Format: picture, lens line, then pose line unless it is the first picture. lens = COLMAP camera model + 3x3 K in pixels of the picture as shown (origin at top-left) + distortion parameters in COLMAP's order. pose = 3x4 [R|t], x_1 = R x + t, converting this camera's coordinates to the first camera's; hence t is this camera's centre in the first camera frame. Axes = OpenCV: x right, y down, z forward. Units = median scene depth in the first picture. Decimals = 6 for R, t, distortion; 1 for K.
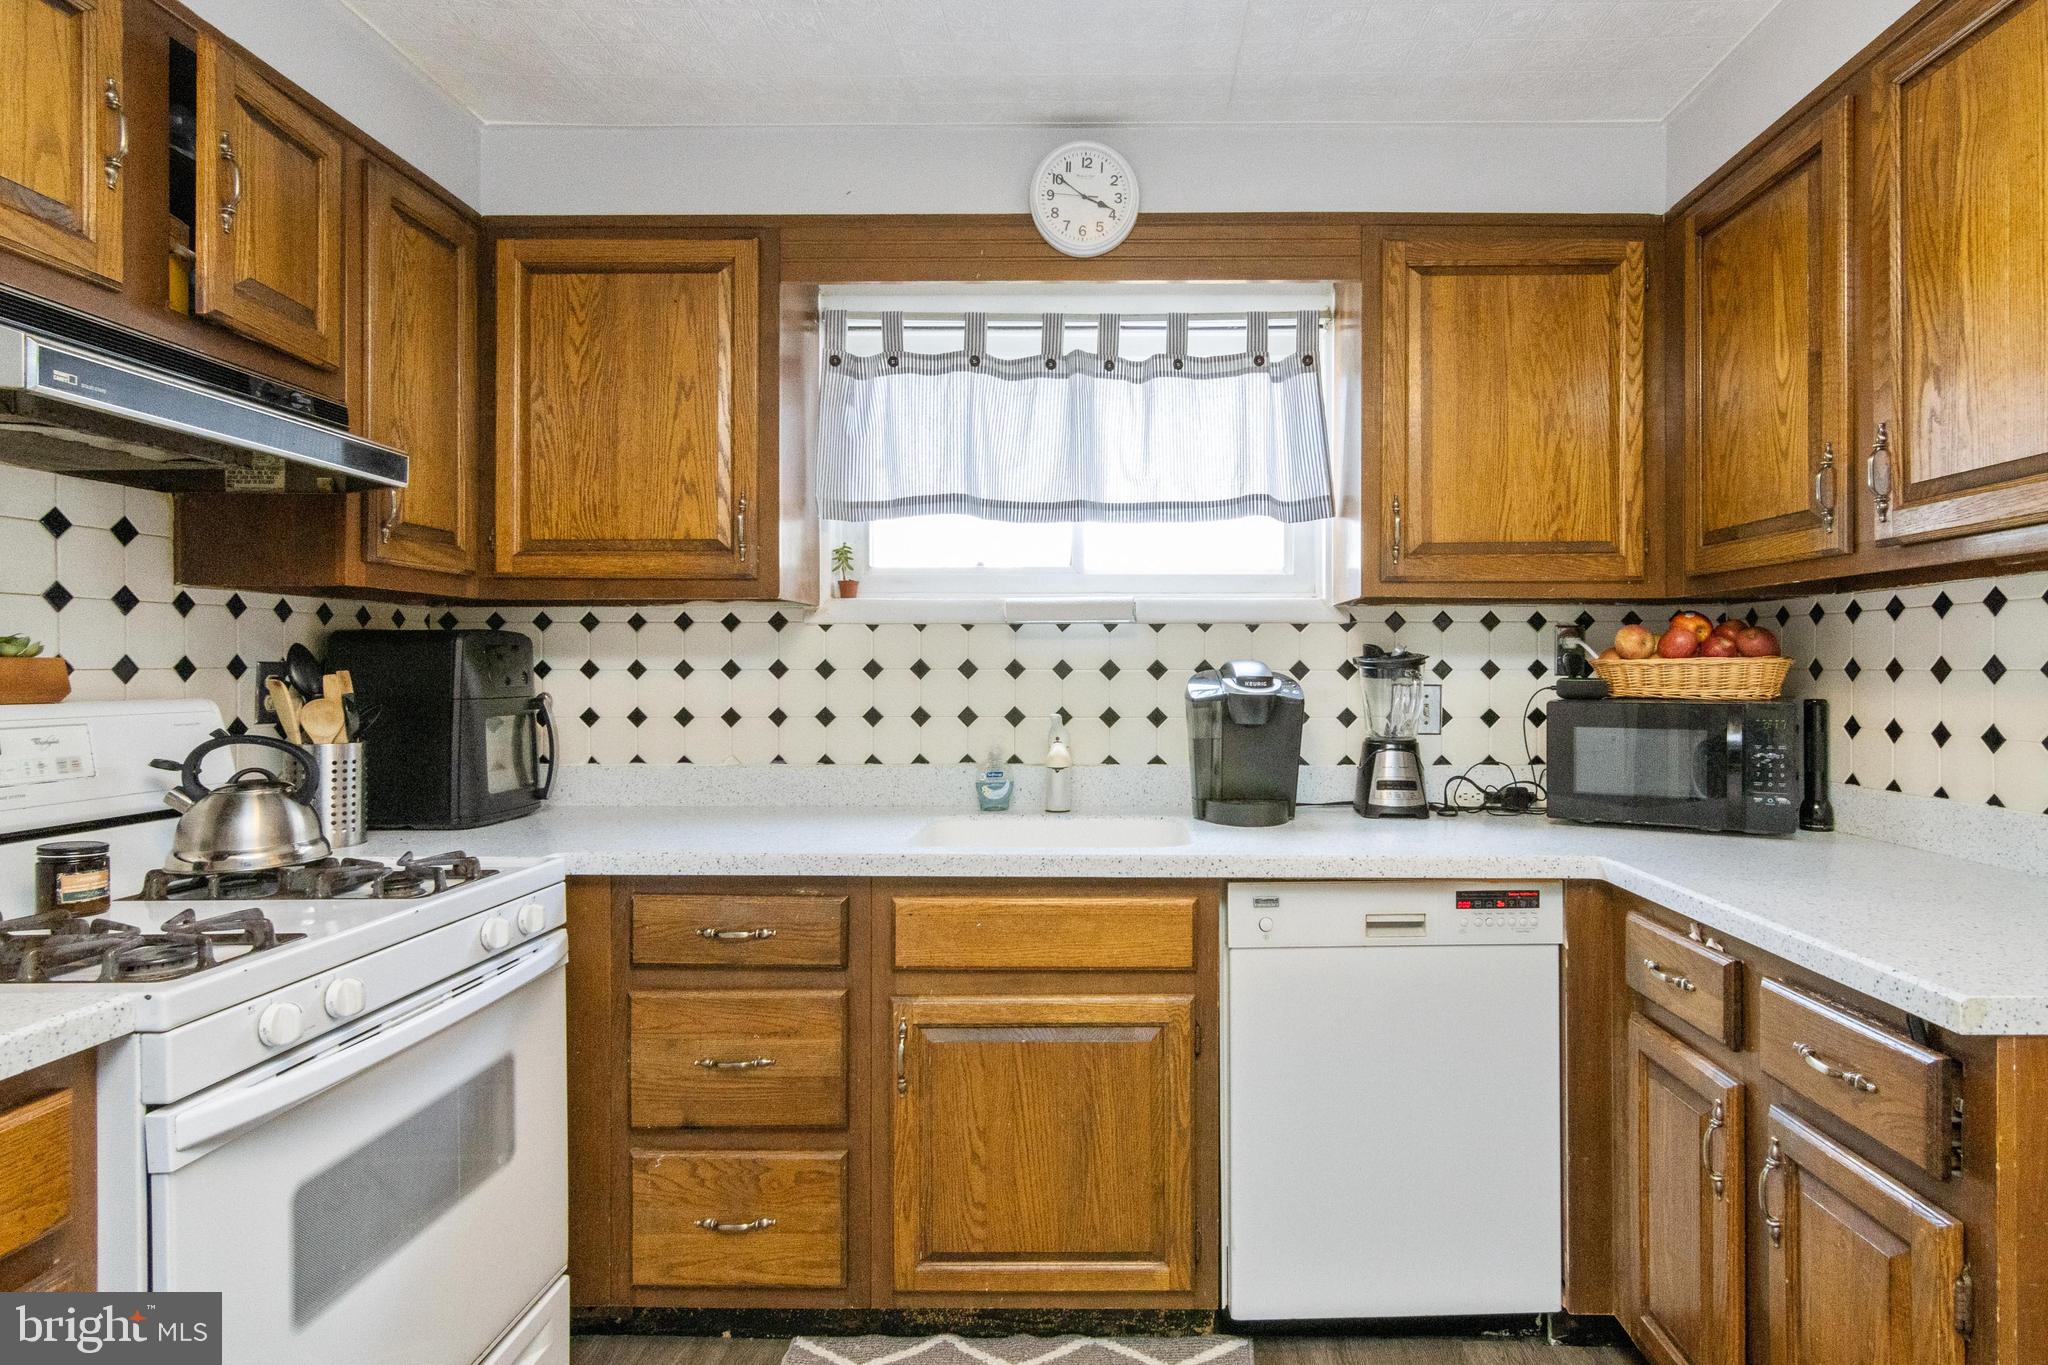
lens RADIAL K [[1085.7, 0, 1109.7], [0, 1085.7, 667.5], [0, 0, 1]] dist [-0.000443, 0.000838]
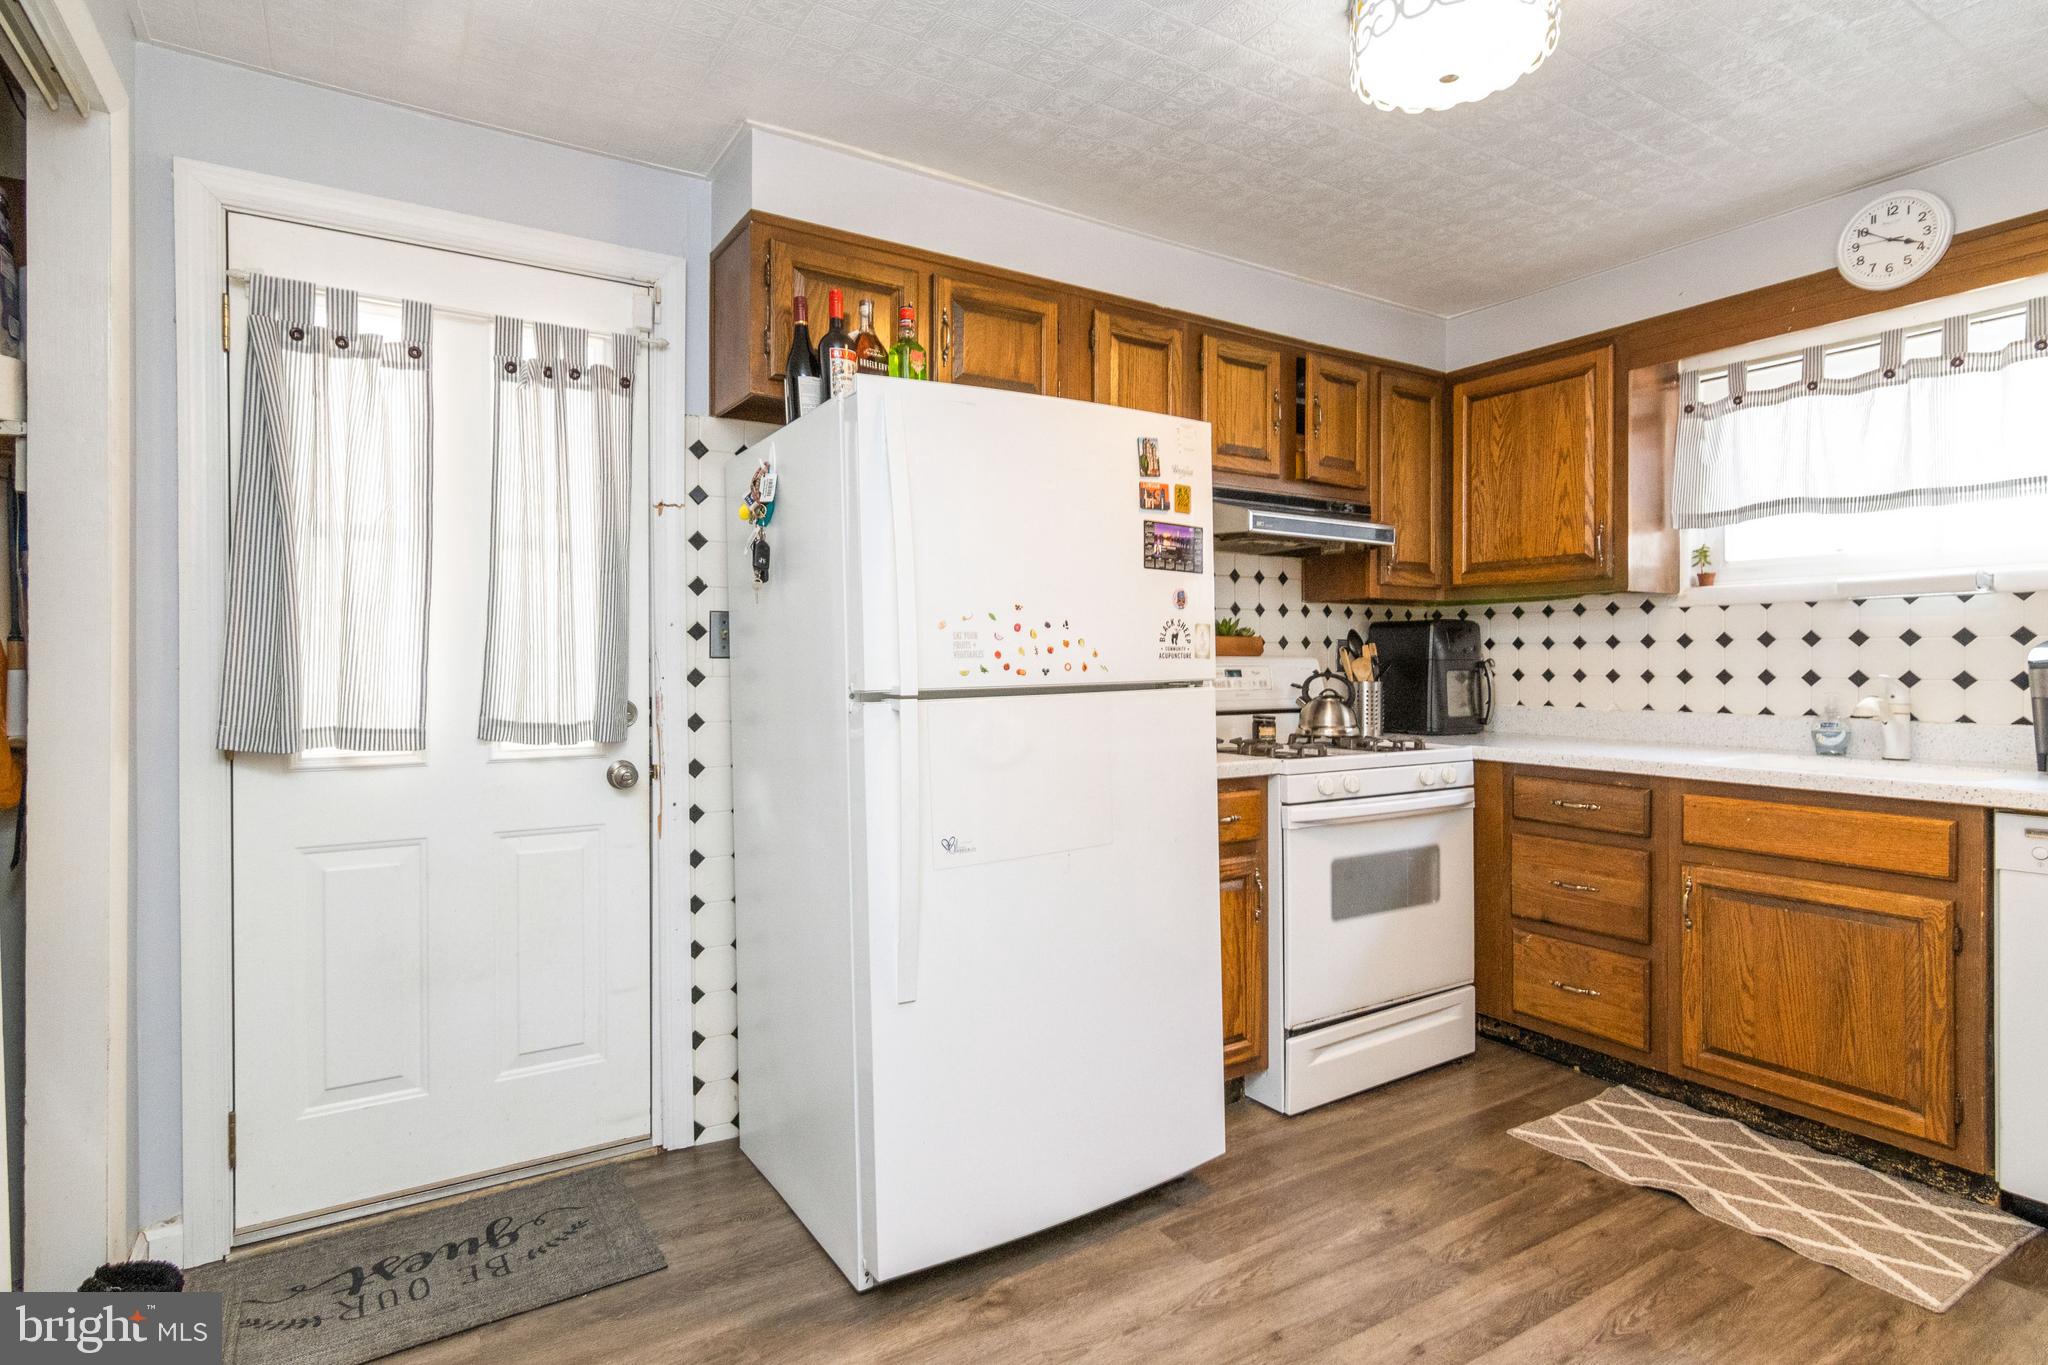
lens RADIAL K [[1049.9, 0, 1019.3], [0, 1049.9, 667.8], [0, 0, 1]] dist [-0.000578, 0.002904]
pose [[0.538758, 0.003612, -0.842453, 0.439651], [0.000445, 0.999989, 0.004572, 0.032620], [0.842460, -0.002838, 0.538751, -0.436696]]
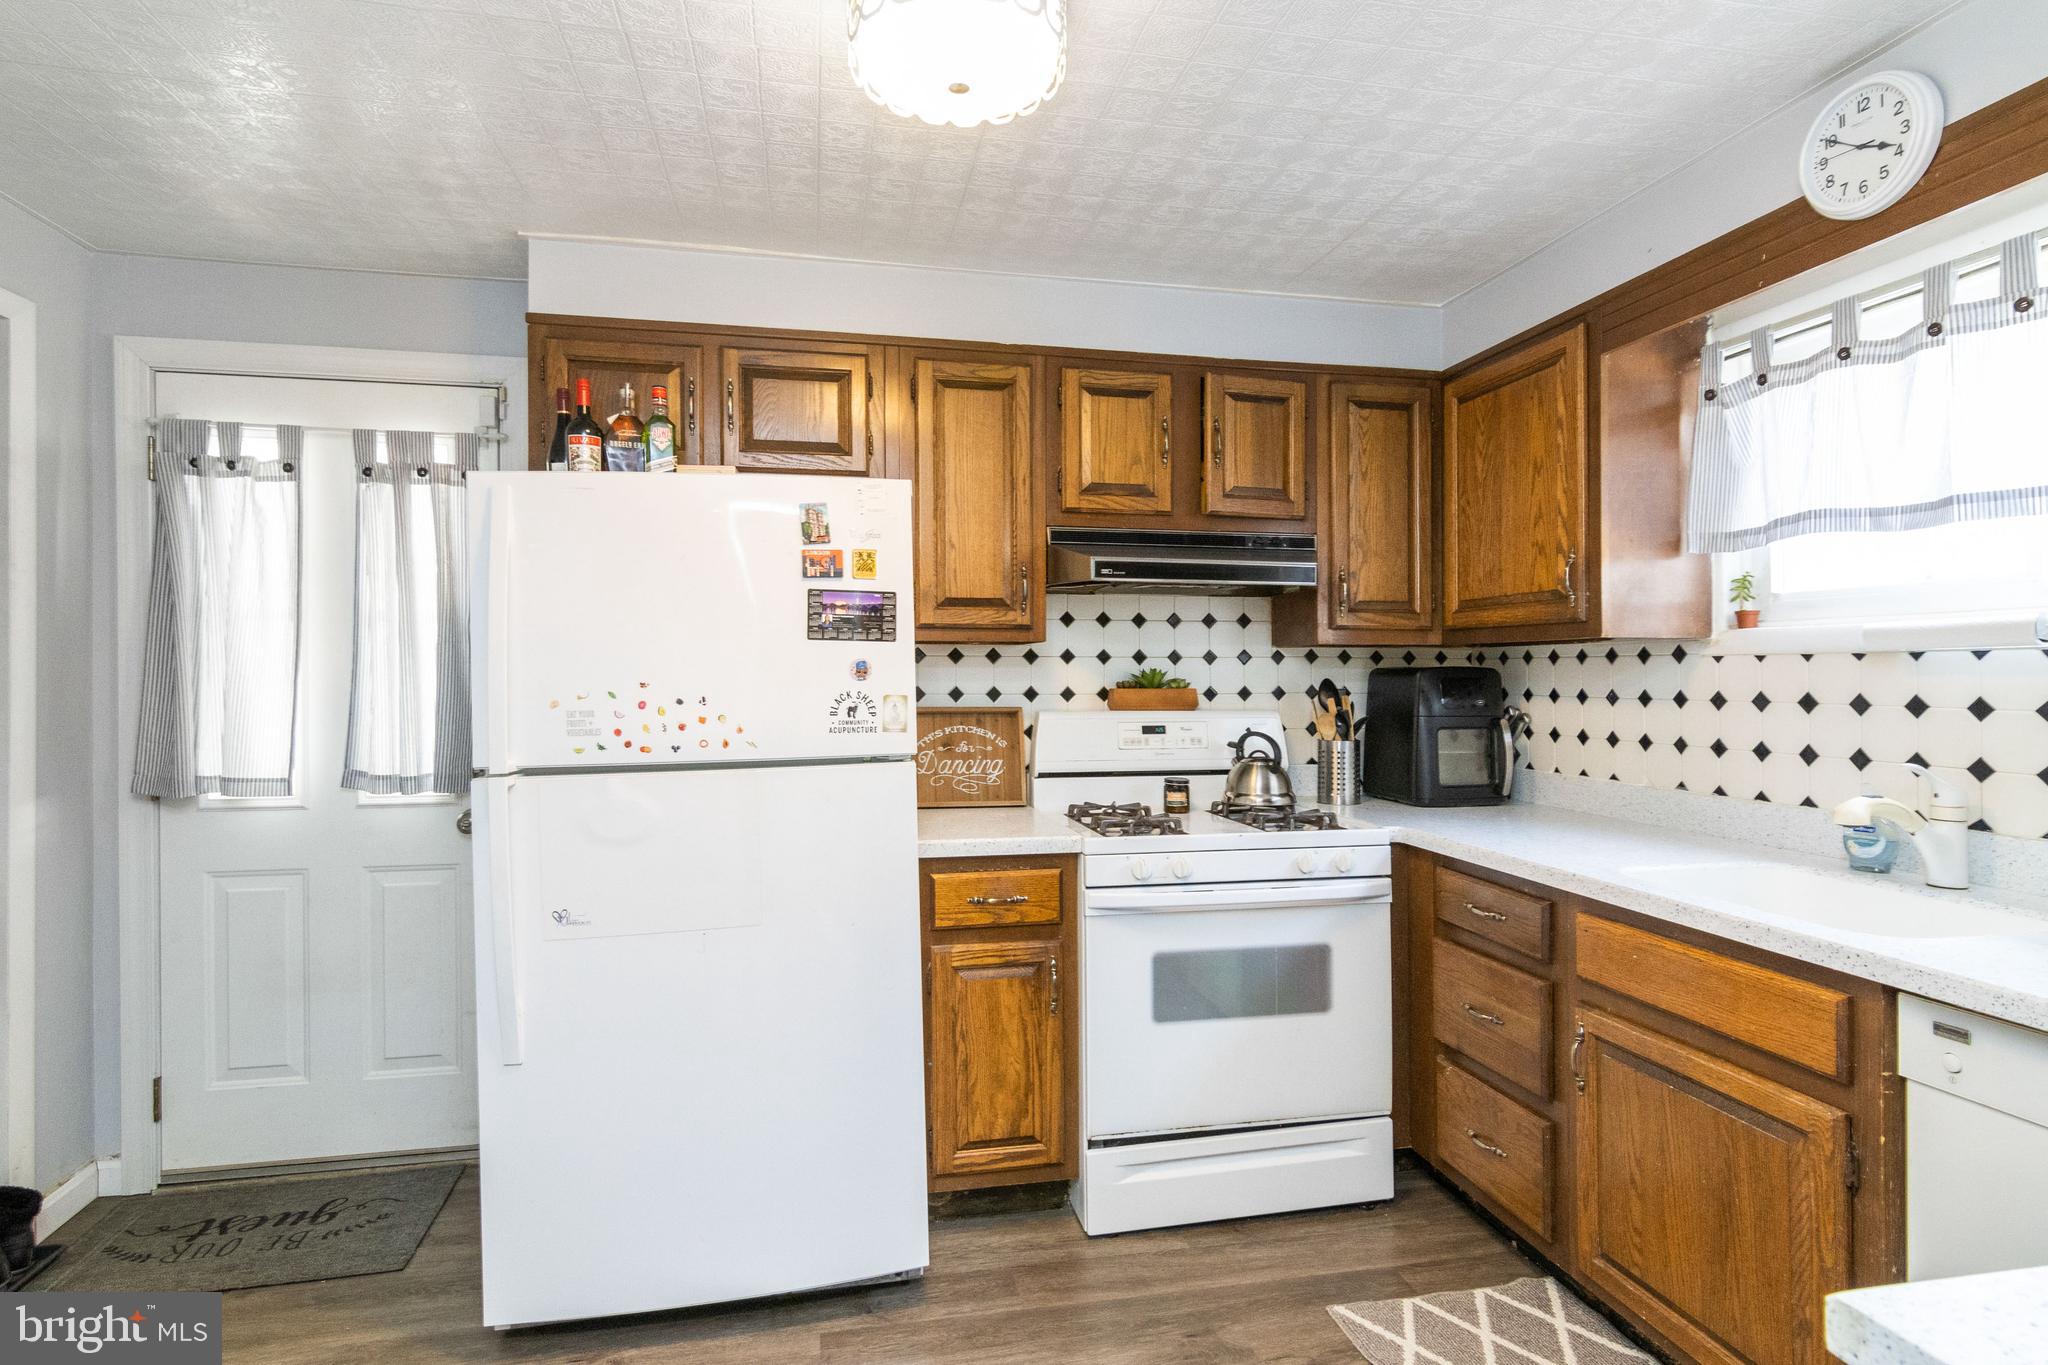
lens RADIAL K [[1049.6, 0, 1027.4], [0, 1049.6, 670.6], [0, 0, 1]] dist [0.000345, 0.001990]
pose [[0.202493, -0.001656, -0.979282, 0.641799], [-0.000754, 0.999998, -0.001846, -0.027475], [0.979283, 0.001112, 0.202491, 0.204558]]
